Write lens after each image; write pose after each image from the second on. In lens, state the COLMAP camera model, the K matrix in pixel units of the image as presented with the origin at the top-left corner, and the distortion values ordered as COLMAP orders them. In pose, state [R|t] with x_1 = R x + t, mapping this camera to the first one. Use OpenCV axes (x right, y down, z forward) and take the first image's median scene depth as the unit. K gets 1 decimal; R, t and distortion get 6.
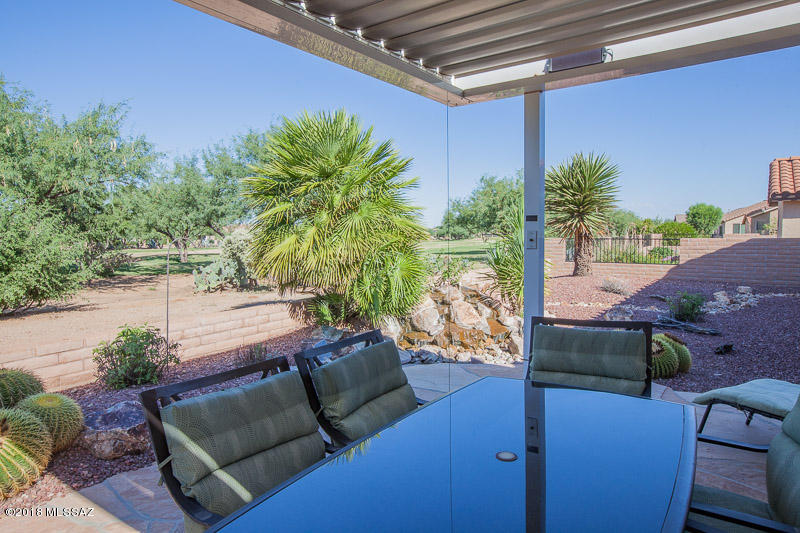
lens RADIAL K [[502.7, 0, 400.0], [0, 502.7, 266.5], [0, 0, 1]] dist [-0.018658, 0.043900]
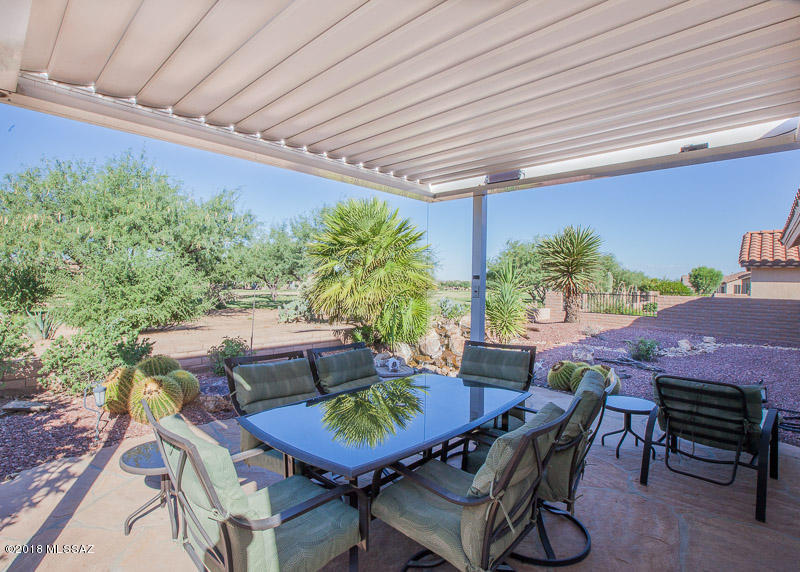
lens RADIAL K [[403.3, 0, 377.4], [0, 403.3, 290.4], [0, 0, 1]] dist [-0.027081, 0.001432]
pose [[0.986374, 0.033748, -0.161021, 0.054104], [-0.041366, 0.998166, -0.044191, 0.003246], [0.159235, 0.050250, 0.985961, -0.080629]]
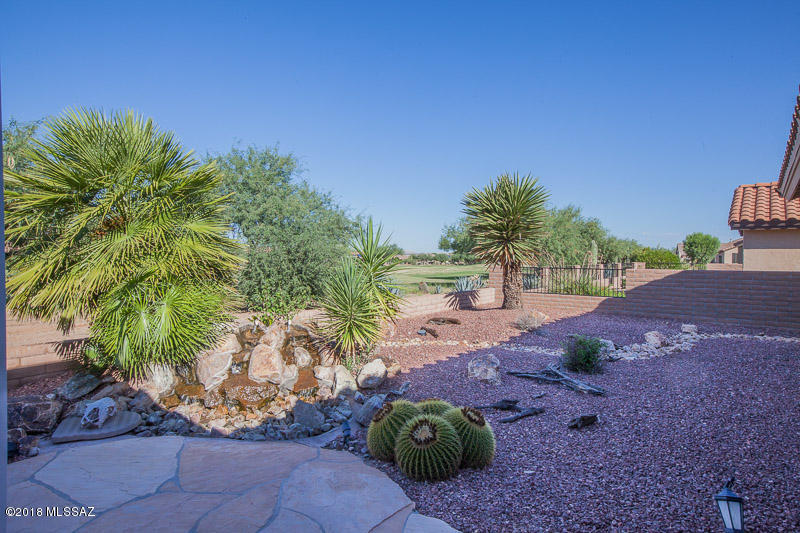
lens RADIAL K [[475.6, 0, 400.0], [0, 475.6, 266.5], [0, 0, 1]] dist [-0.008535, 0.001102]
pose [[0.998981, 0.016188, -0.042141, 0.242364], [-0.018155, 0.998743, -0.046718, -0.016750], [0.041332, 0.047436, 0.998019, 0.166244]]
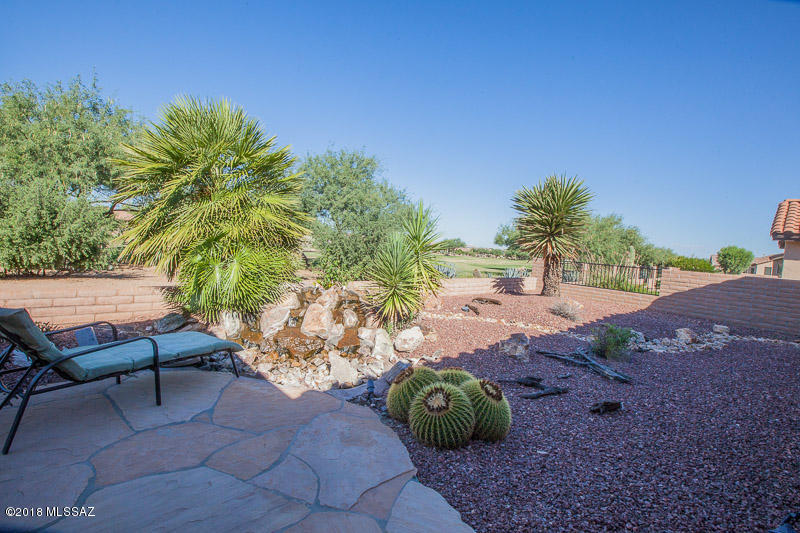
lens RADIAL K [[381.2, 0, 400.0], [0, 381.2, 266.5], [0, 0, 1]] dist [-0.035453, 0.010386]
pose [[0.975226, 0.093837, -0.200323, 0.265090], [-0.097388, 0.995215, -0.007925, -0.006771], [0.198621, 0.027238, 0.979698, 0.229882]]
